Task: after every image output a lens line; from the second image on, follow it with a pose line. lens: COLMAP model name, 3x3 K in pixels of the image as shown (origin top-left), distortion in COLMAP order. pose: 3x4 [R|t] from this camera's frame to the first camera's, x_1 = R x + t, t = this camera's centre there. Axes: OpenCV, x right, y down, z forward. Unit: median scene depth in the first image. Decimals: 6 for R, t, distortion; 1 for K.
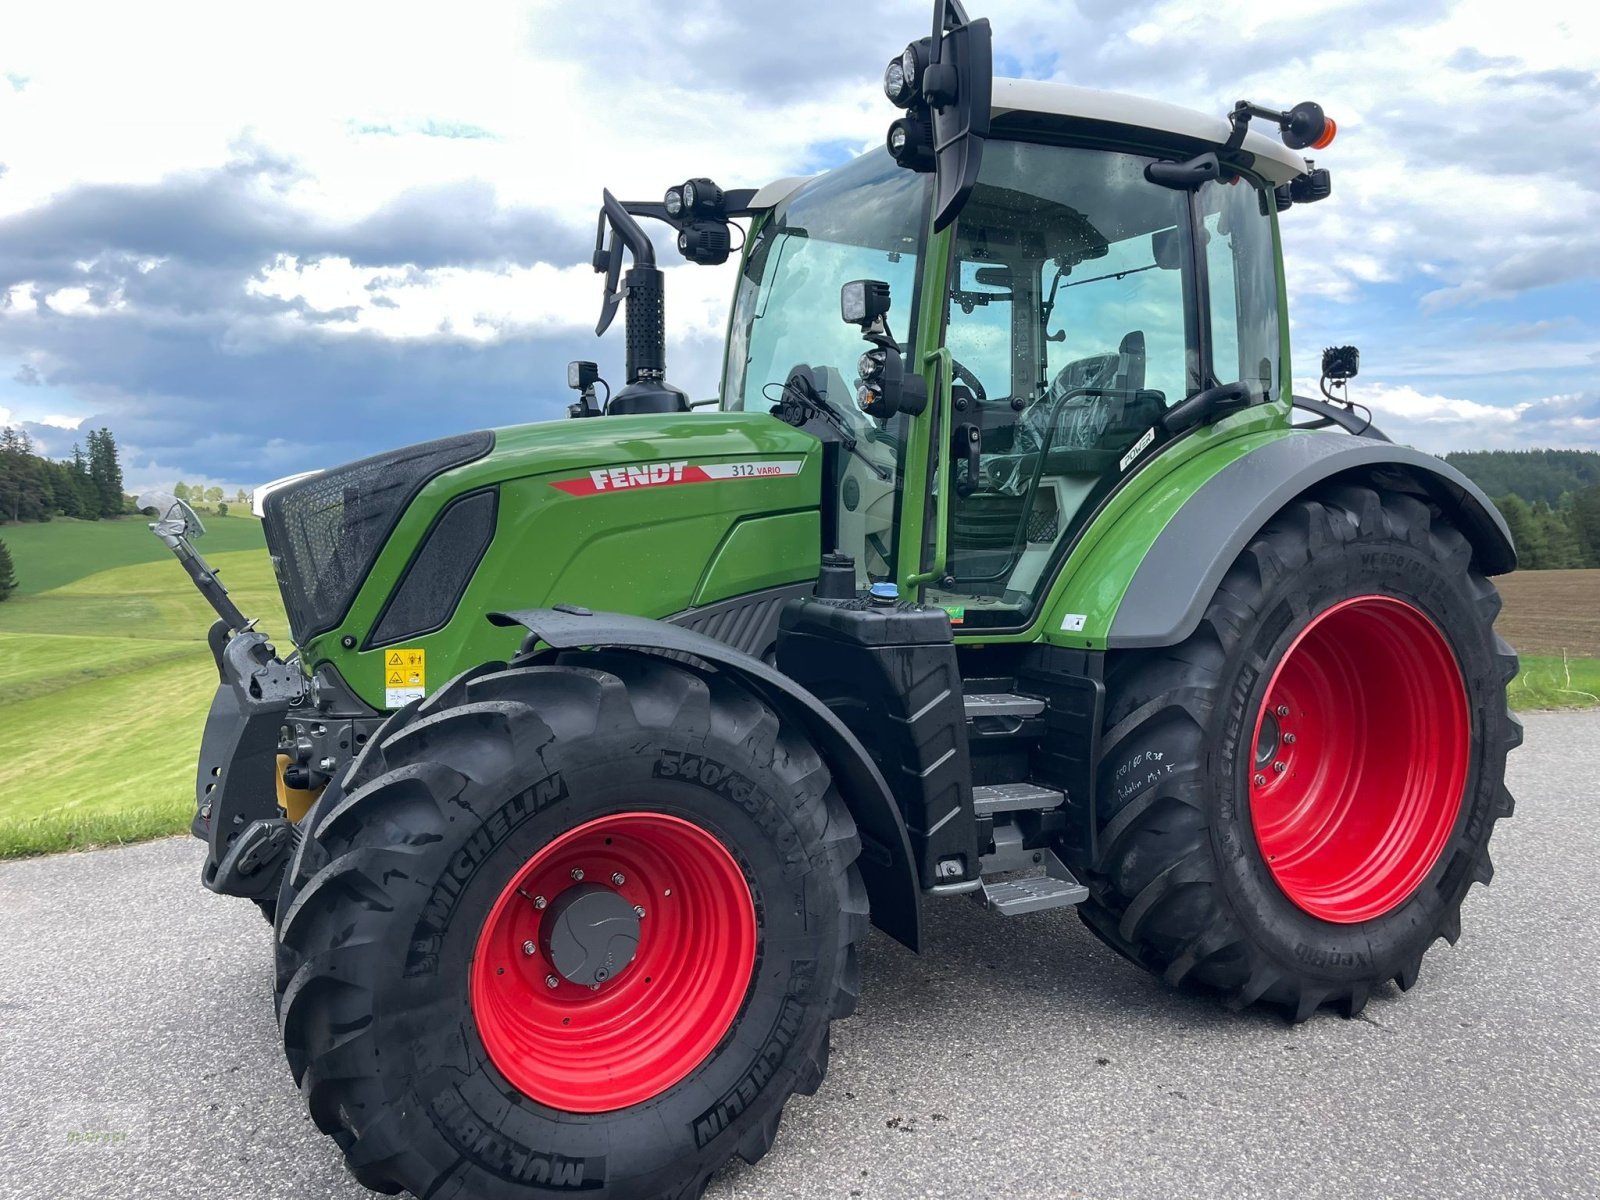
lens RADIAL K [[1214.4, 0, 826.6], [0, 1214.4, 622.6], [0, 0, 1]] dist [0.077707, -0.107822]
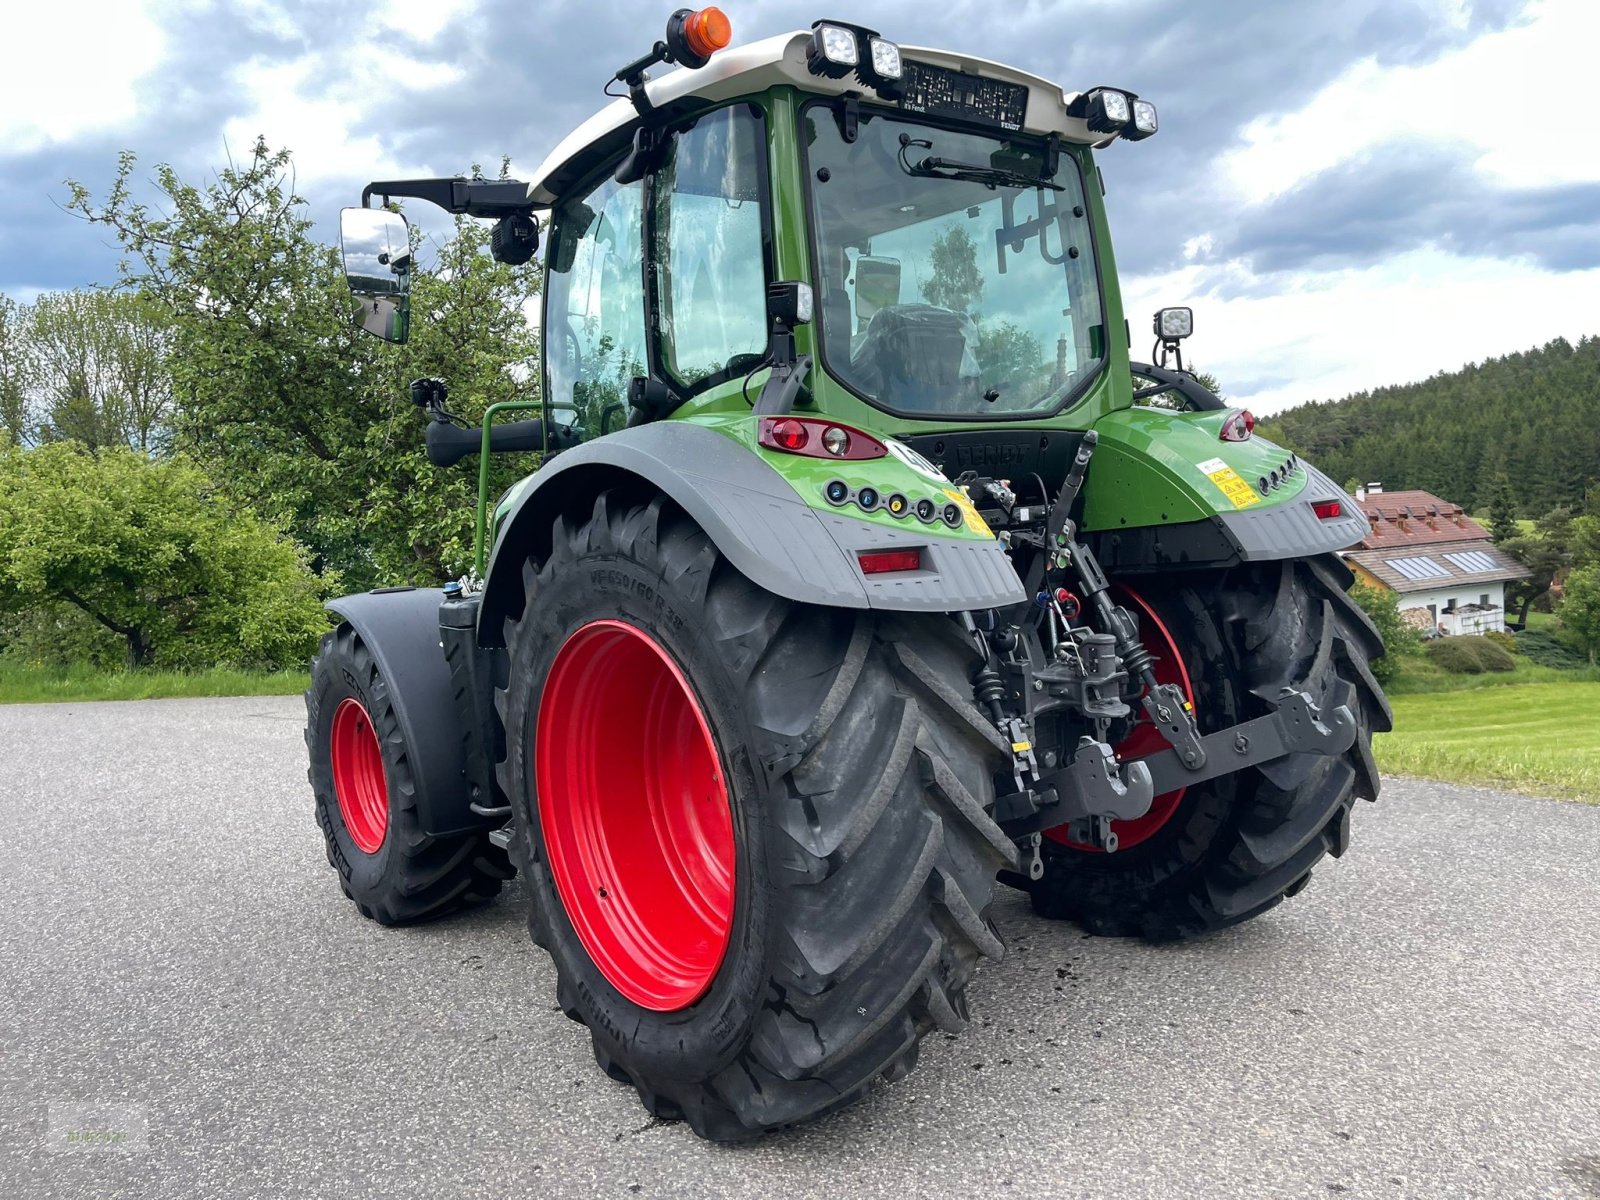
lens RADIAL K [[1218.7, 0, 809.7], [0, 1218.7, 605.6], [0, 0, 1]] dist [0.075105, -0.101461]
pose [[0.140877, 0.068238, -0.987673, 1.367194], [-0.013432, 0.997662, 0.067012, -0.095503], [0.989936, 0.003826, 0.141464, 1.074990]]
